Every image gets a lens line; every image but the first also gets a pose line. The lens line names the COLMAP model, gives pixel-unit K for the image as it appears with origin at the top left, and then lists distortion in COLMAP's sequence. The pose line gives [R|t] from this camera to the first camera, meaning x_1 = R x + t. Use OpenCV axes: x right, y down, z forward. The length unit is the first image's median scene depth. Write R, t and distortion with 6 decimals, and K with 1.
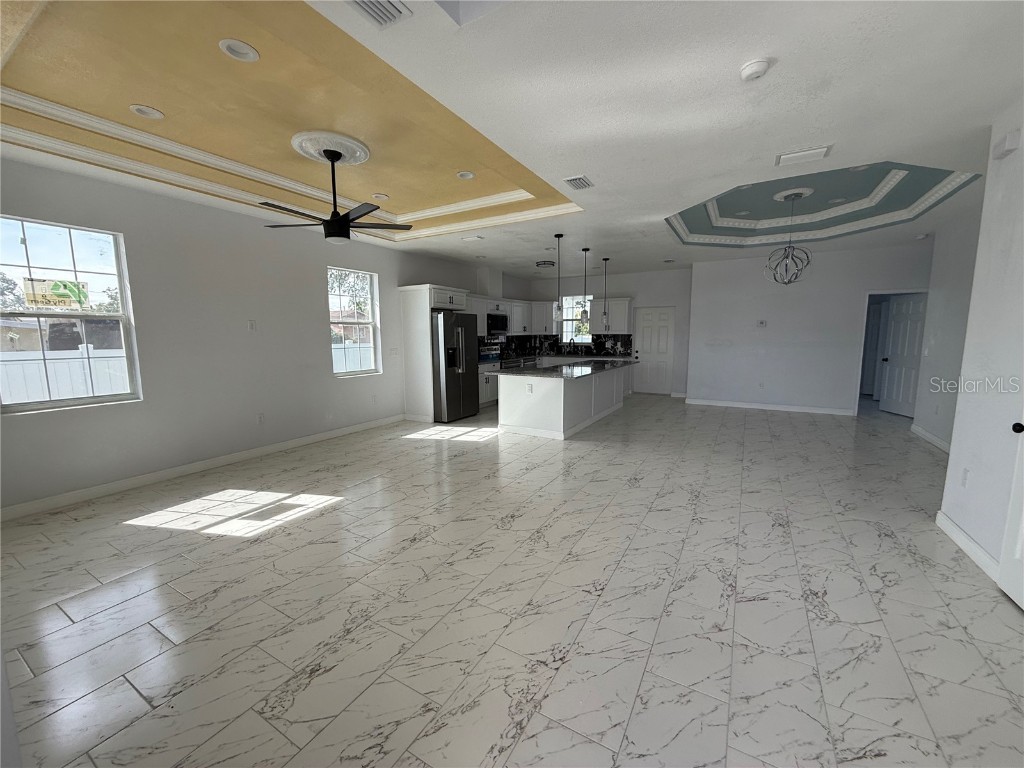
lens RADIAL K [[409.6, 0, 508.5], [0, 409.6, 384.8], [0, 0, 1]] dist [0.001258, -0.000441]
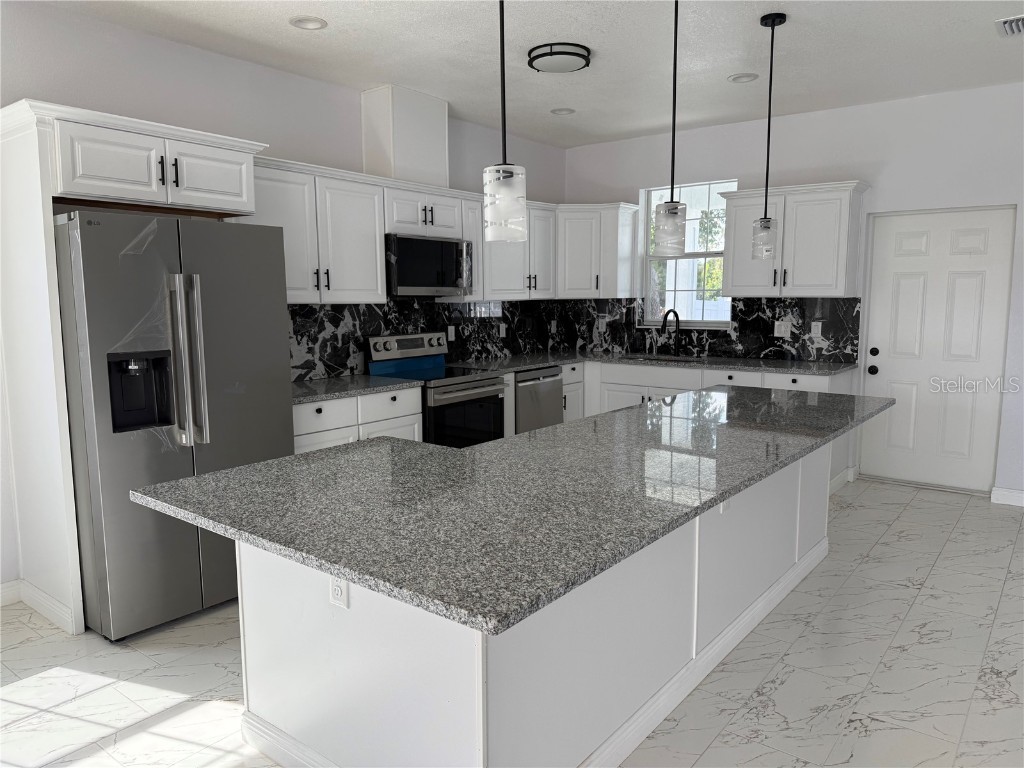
lens RADIAL K [[713.2, 0, 509.6], [0, 713.2, 381.5], [0, 0, 1]] dist [0.136527, -0.207793]
pose [[0.991171, 0.019653, -0.131122, 0.125633], [-0.019529, 0.999807, 0.002229, -0.063978], [0.131140, 0.000351, 0.991364, 0.477143]]
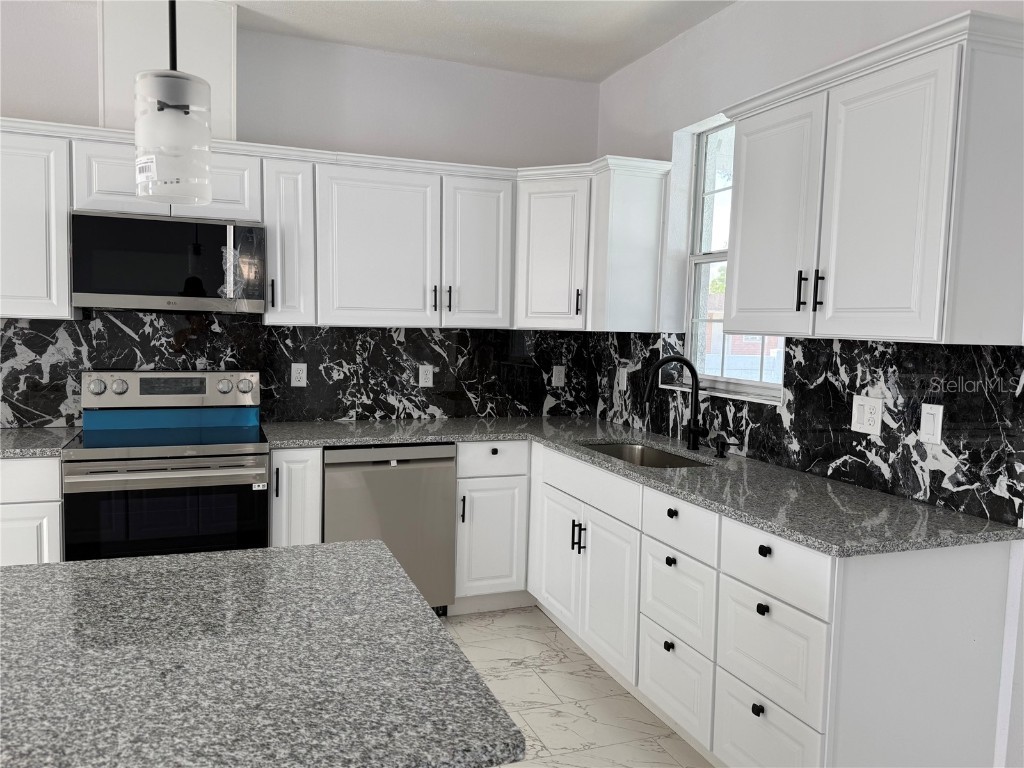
lens RADIAL K [[772.1, 0, 512.0], [0, 772.1, 384.0], [0, 0, 1]] dist [0.183466, -0.343637]
pose [[0.780360, 0.077256, -0.620540, 0.386169], [-0.110209, 0.993797, -0.014868, -0.111157], [0.615542, 0.079992, 0.784034, 0.873712]]
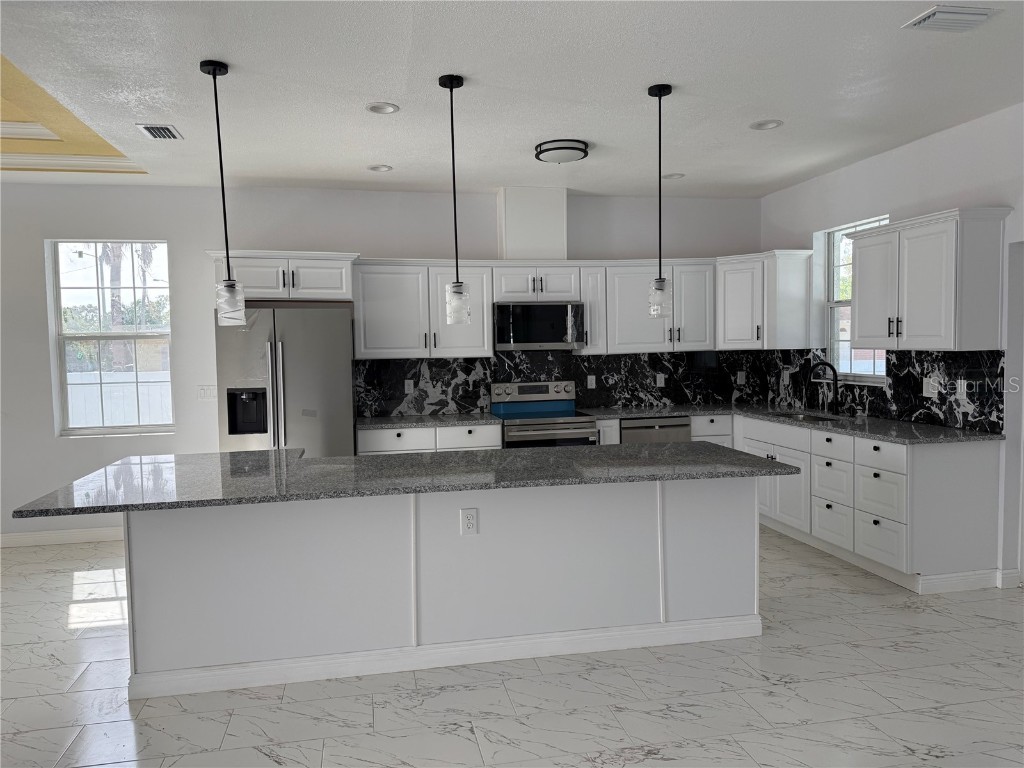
lens RADIAL K [[713.2, 0, 509.6], [0, 713.2, 381.5], [0, 0, 1]] dist [0.136527, -0.207793]
pose [[0.663023, 0.034297, -0.747813, 0.514786], [-0.078414, 0.996636, -0.023814, -0.083493], [0.744481, 0.074429, 0.663482, 0.574274]]
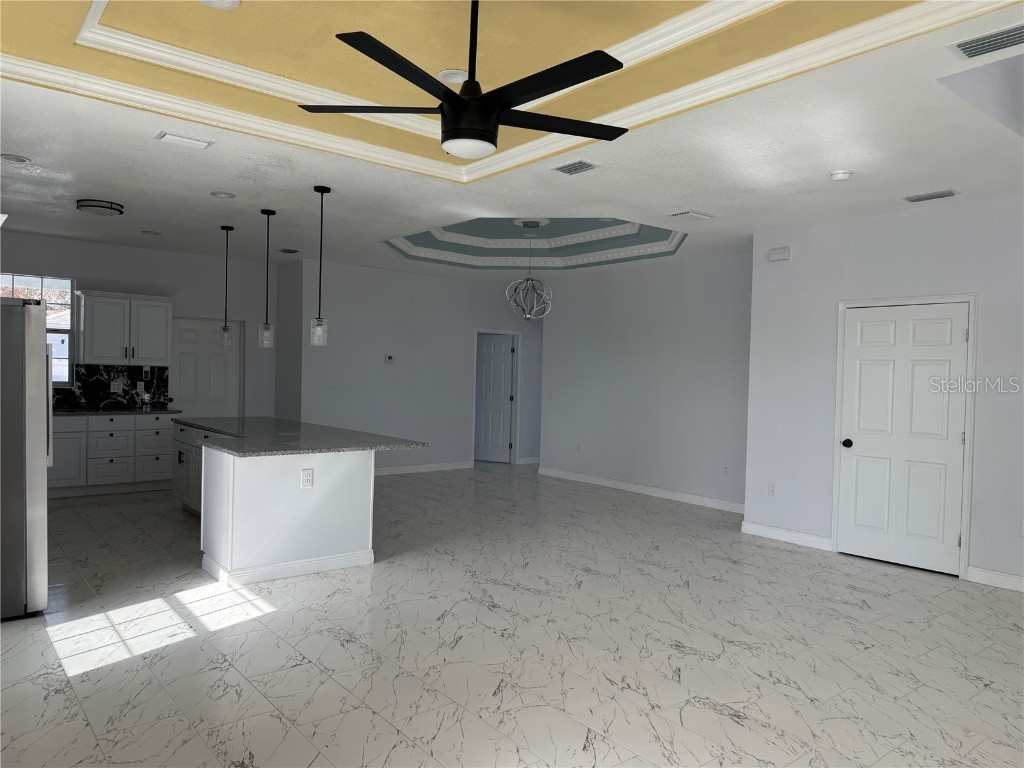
lens RADIAL K [[721.8, 0, 514.6], [0, 721.8, 387.8], [0, 0, 1]] dist [0.064115, -0.089090]
pose [[0.345313, -0.002970, 0.938483, -0.492014], [0.087436, 0.995747, -0.029021, -0.037351], [-0.934406, 0.092078, 0.344104, 0.324186]]
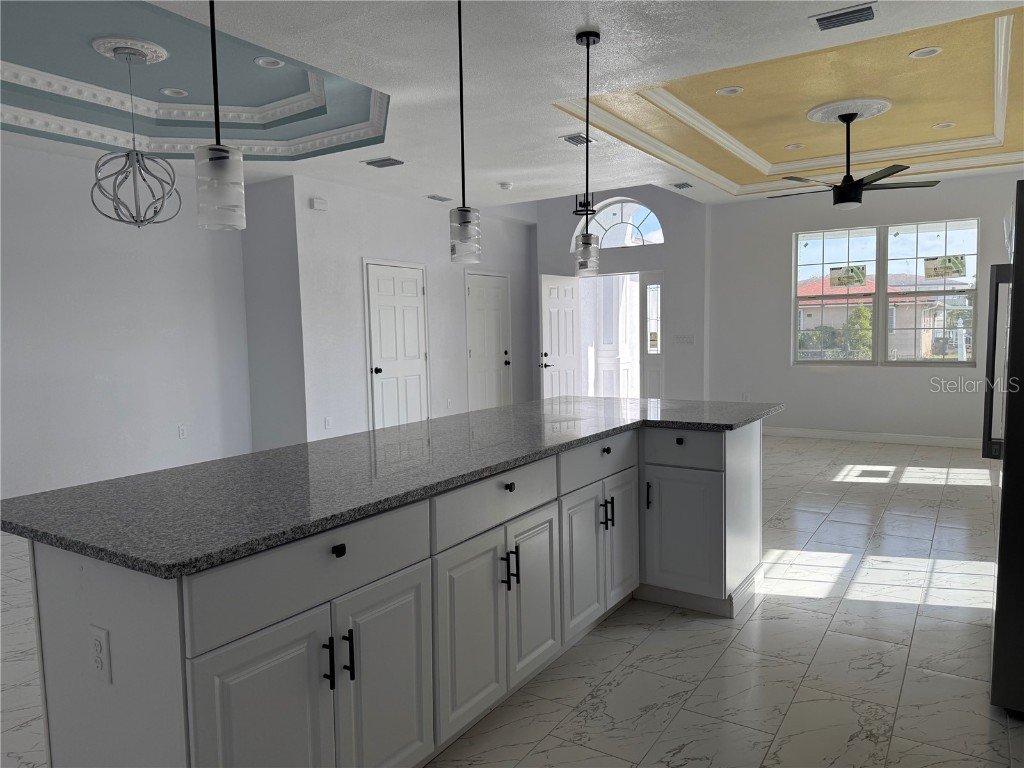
lens RADIAL K [[721.8, 0, 514.6], [0, 721.8, 387.8], [0, 0, 1]] dist [0.064115, -0.089090]
pose [[-0.999138, 0.021049, 0.035767, 0.122815], [0.028233, 0.976415, 0.214049, -0.142209], [-0.030418, 0.214874, -0.976168, 1.197900]]
